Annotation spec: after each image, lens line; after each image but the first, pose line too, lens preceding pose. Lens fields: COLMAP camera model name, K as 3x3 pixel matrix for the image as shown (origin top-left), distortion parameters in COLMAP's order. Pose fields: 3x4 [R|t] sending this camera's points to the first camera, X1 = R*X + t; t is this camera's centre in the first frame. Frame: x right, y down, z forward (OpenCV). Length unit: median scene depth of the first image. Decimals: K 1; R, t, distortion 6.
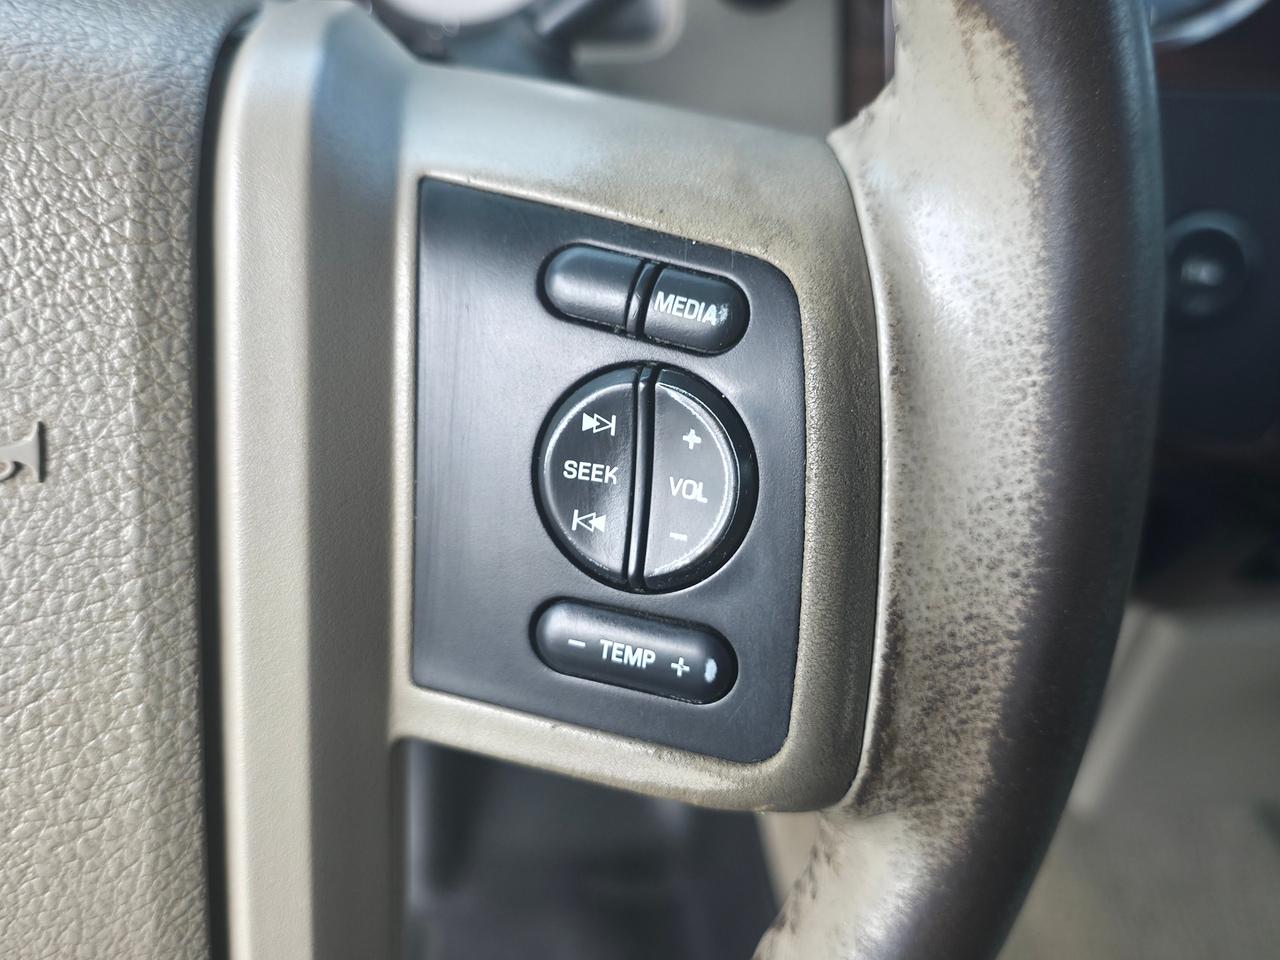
lens RADIAL K [[1275.1, 0, 639.0], [0, 1275.1, 539.9], [0, 0, 1]] dist [0.099156, -0.187152]
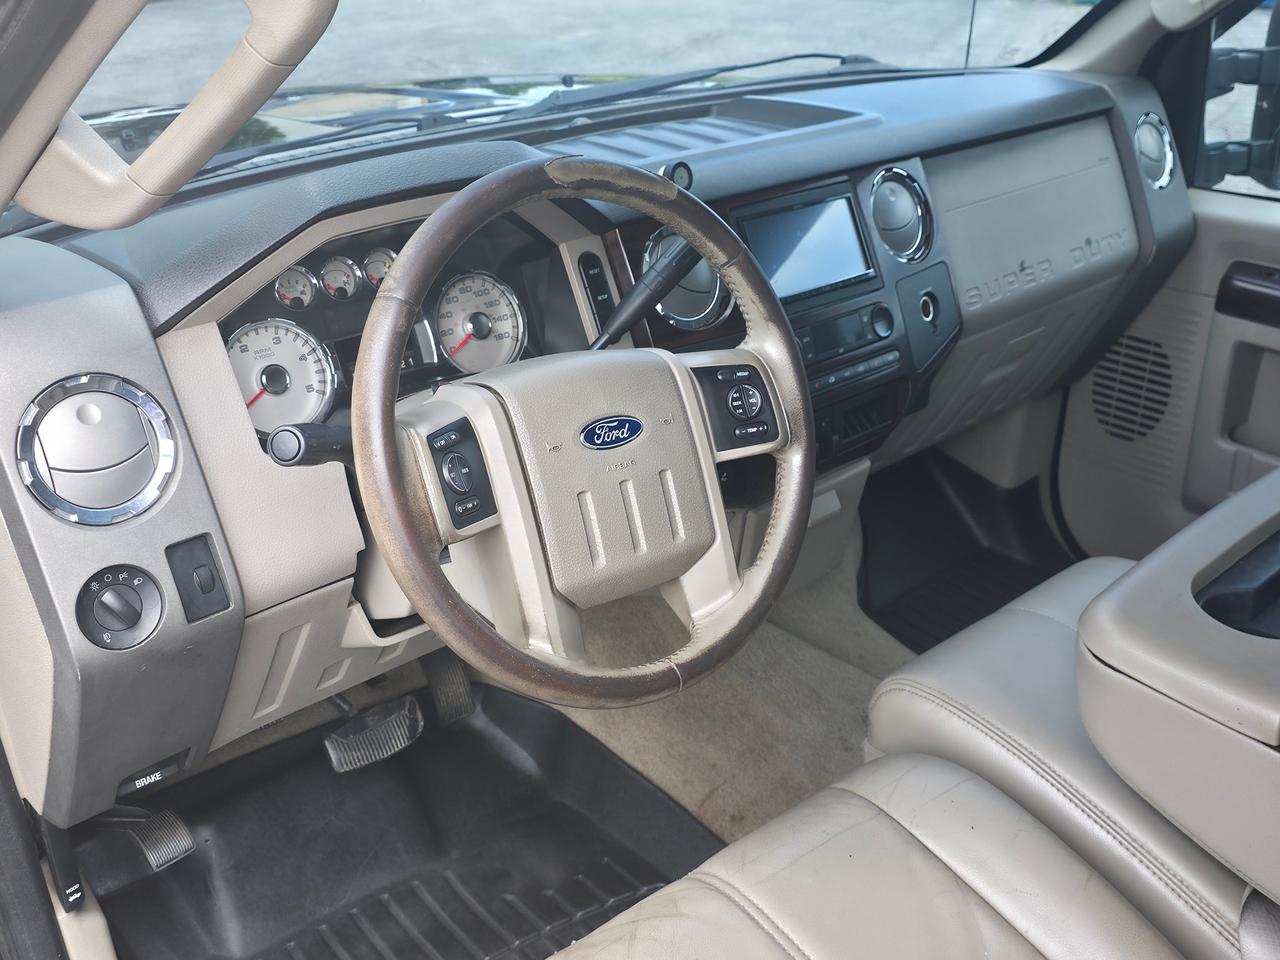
lens RADIAL K [[1275.1, 0, 639.0], [0, 1275.1, 539.9], [0, 0, 1]] dist [0.099156, -0.187152]
pose [[0.816006, -0.286169, 0.502236, -3.684072], [0.396528, 0.909315, -0.126139, 1.127442], [-0.420593, 0.302081, 0.855481, -3.849453]]
